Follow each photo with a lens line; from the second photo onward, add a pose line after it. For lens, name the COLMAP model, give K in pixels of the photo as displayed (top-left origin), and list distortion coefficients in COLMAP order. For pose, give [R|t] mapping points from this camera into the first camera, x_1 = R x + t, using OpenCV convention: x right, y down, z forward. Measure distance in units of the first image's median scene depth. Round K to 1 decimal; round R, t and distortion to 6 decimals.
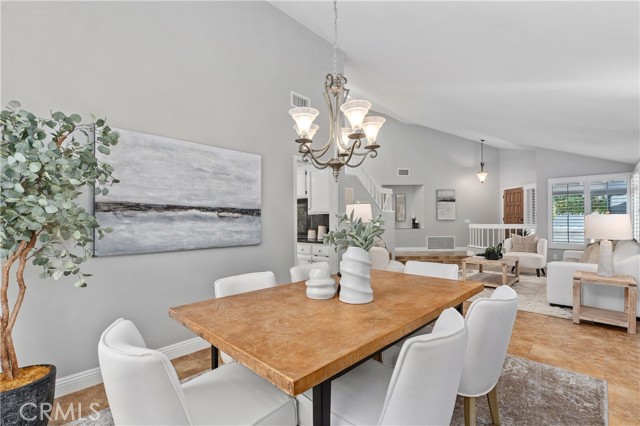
lens RADIAL K [[291.1, 0, 319.1], [0, 291.1, 221.8], [0, 0, 1]] dist [0.003706, 0.000865]
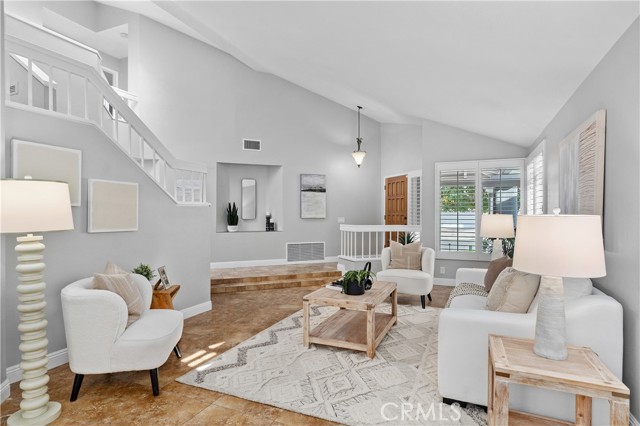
lens RADIAL K [[353.9, 0, 320.2], [0, 353.9, 215.2], [0, 0, 1]] dist [-0.003467, 0.000034]
pose [[0.936394, 0.008417, 0.350848, 0.177623], [-0.005143, 0.999934, -0.010263, -0.005723], [-0.350912, 0.007806, 0.936376, 0.235724]]
